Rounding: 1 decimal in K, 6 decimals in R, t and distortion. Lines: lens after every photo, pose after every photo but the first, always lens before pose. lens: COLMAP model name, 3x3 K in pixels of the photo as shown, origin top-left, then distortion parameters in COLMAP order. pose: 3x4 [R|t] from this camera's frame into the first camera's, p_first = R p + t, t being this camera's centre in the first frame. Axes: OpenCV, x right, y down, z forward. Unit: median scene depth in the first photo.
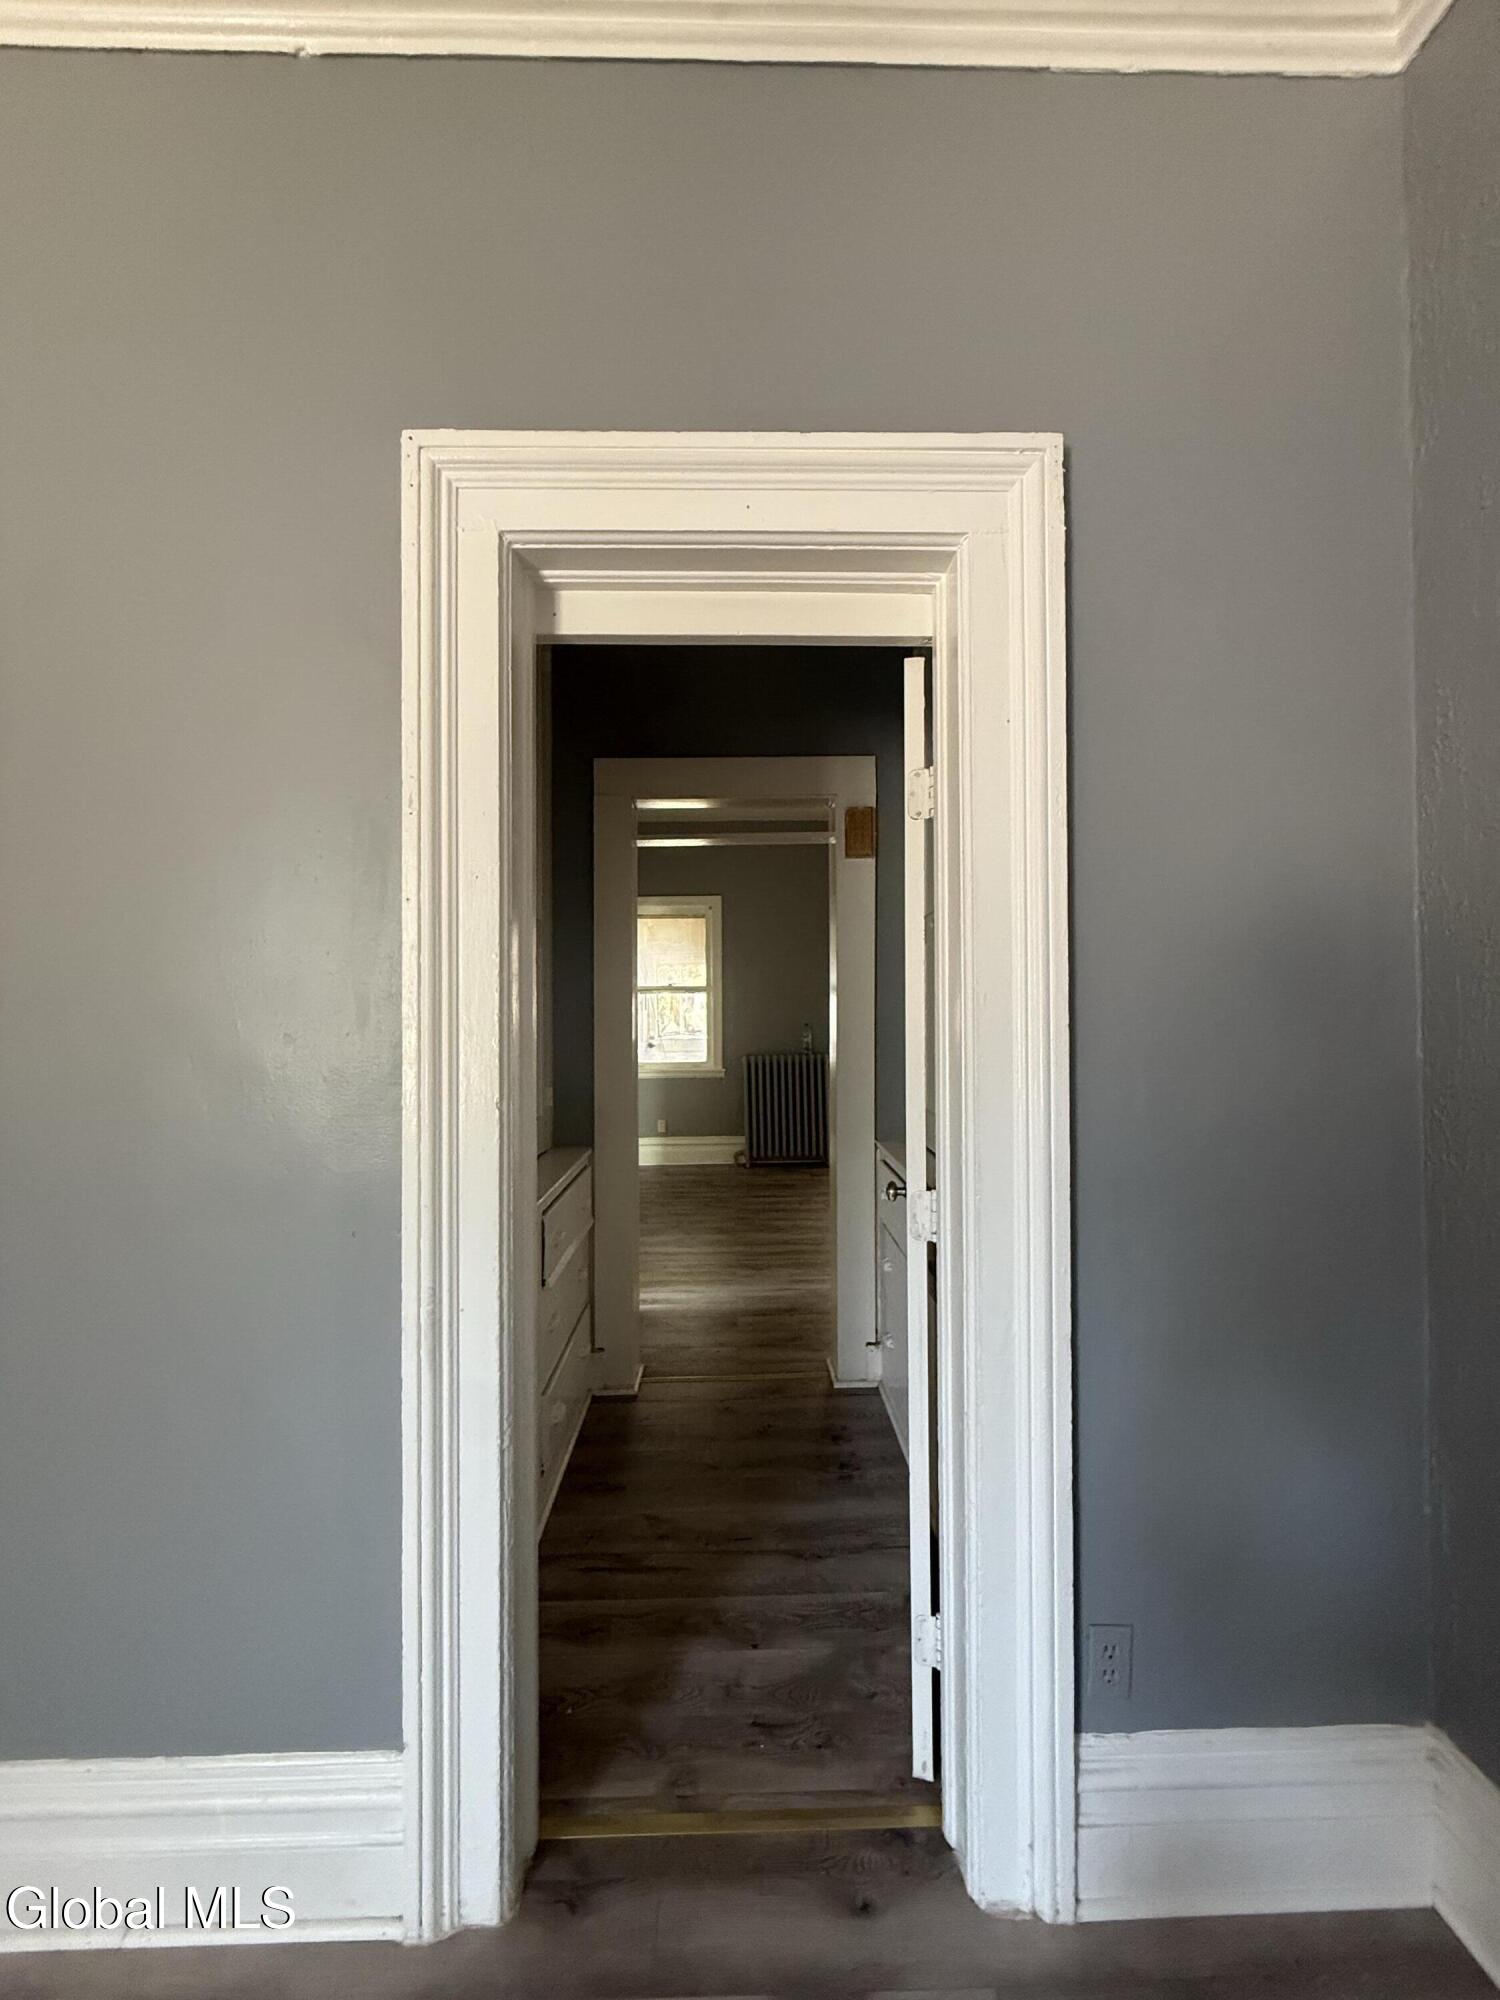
lens RADIAL K [[796.8, 0, 747.7], [0, 796.8, 995.5], [0, 0, 1]] dist [0.001794, 0.000202]
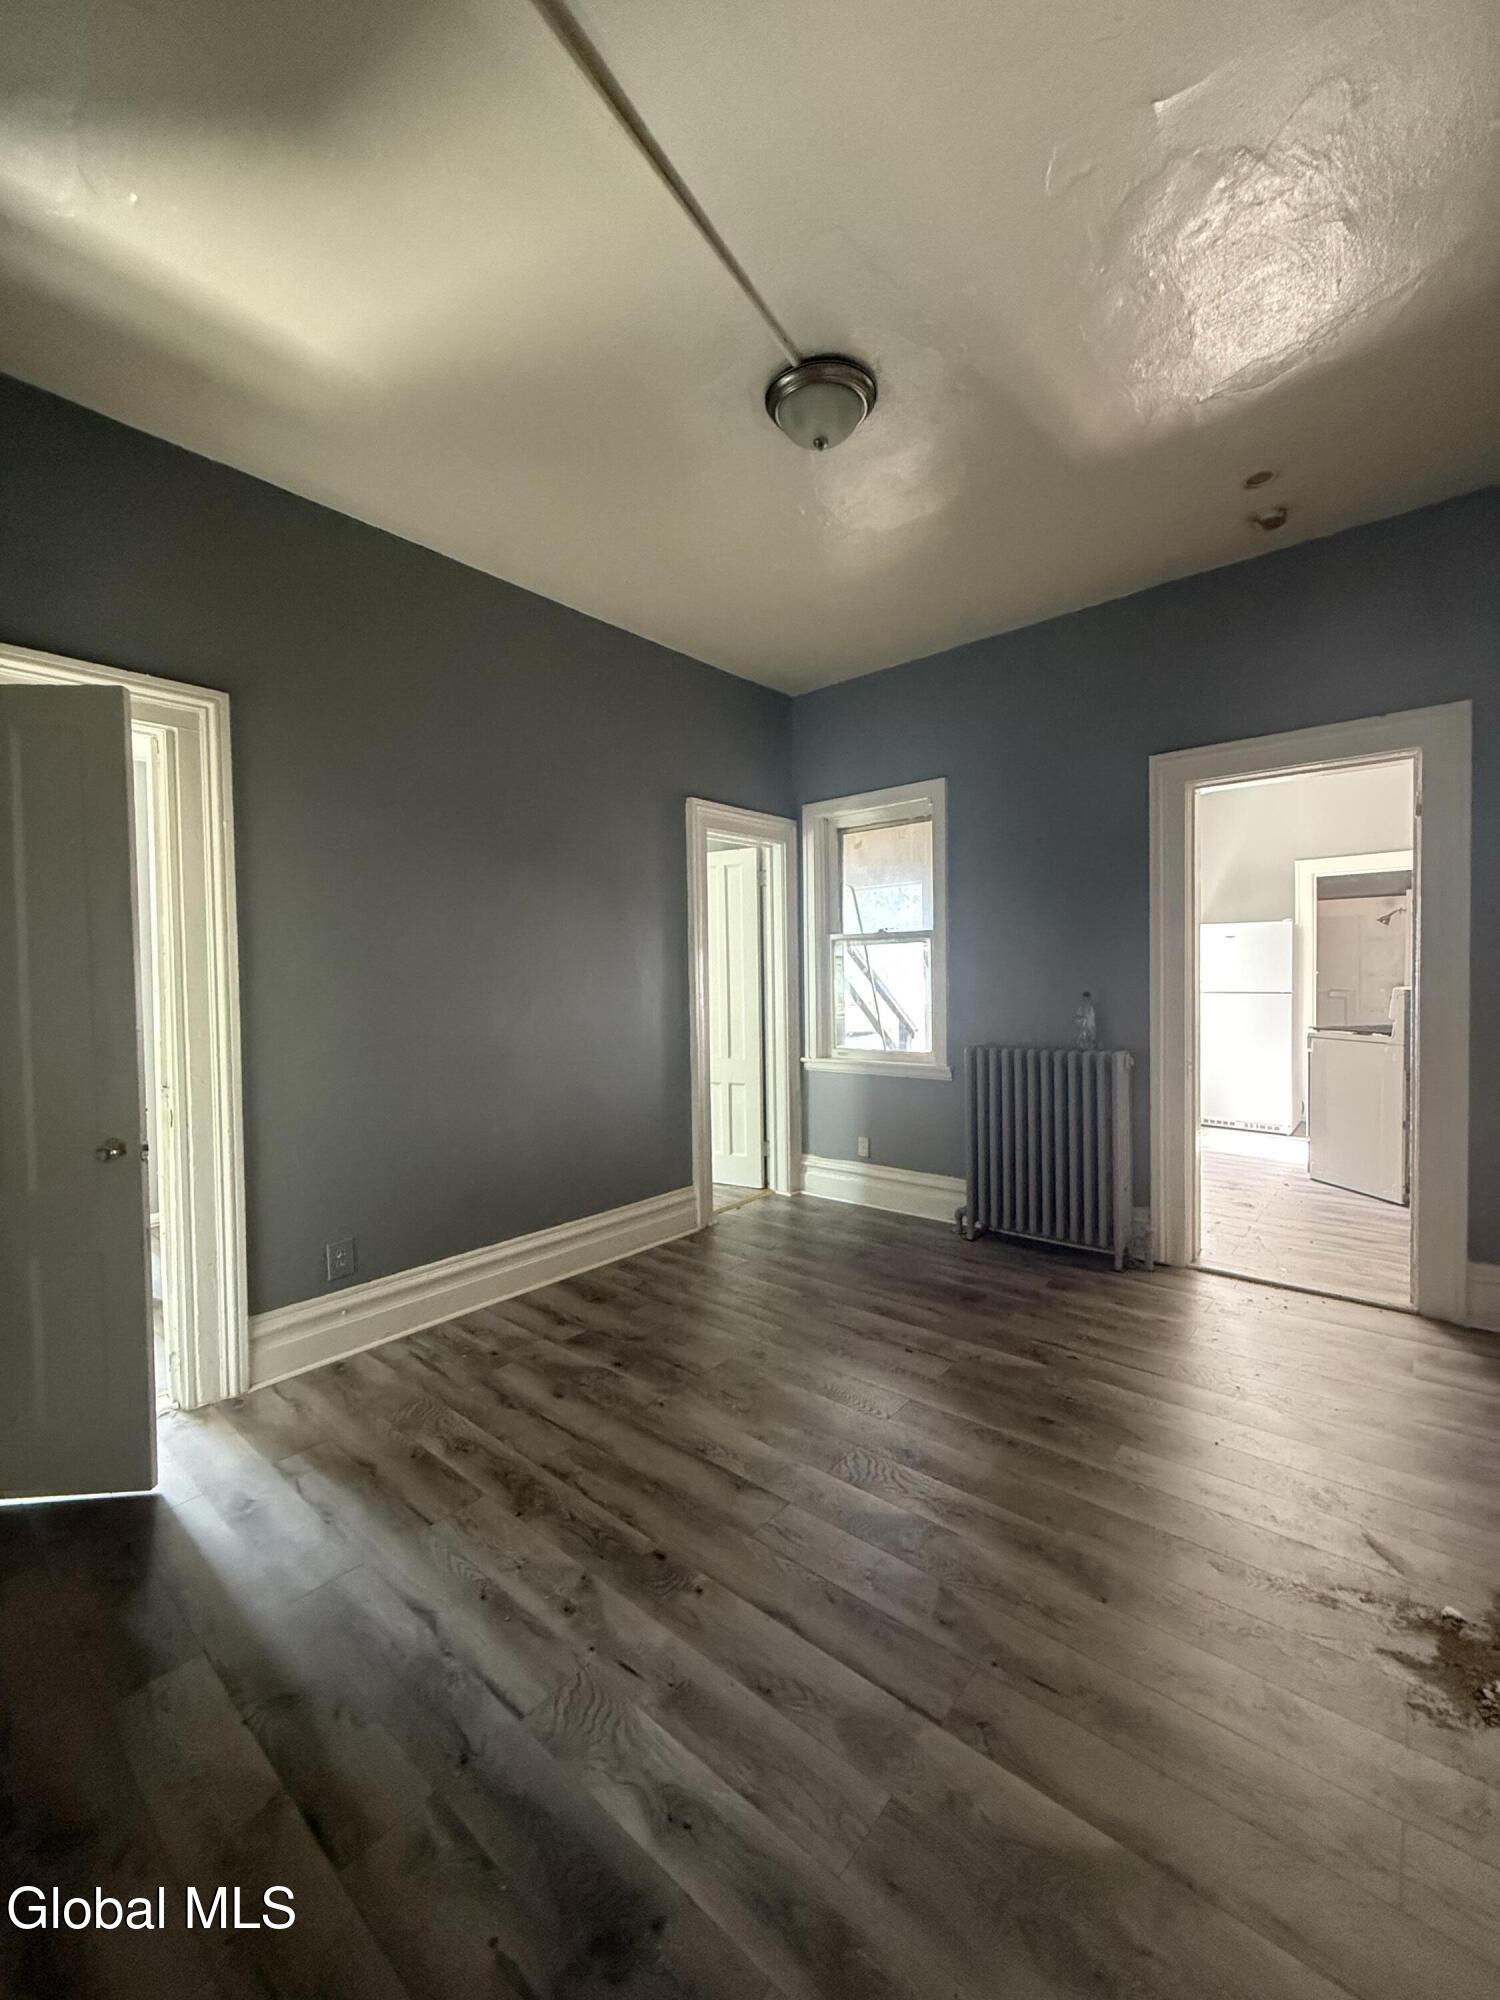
lens RADIAL K [[796.8, 0, 755.1], [0, 796.8, 994.0], [0, 0, 1]] dist [0.001794, 0.000202]
pose [[0.748863, 0.016967, -0.662508, 0.259304], [0.014944, 0.998986, 0.042476, 0.008661], [0.662557, -0.041710, 0.747850, 0.452425]]
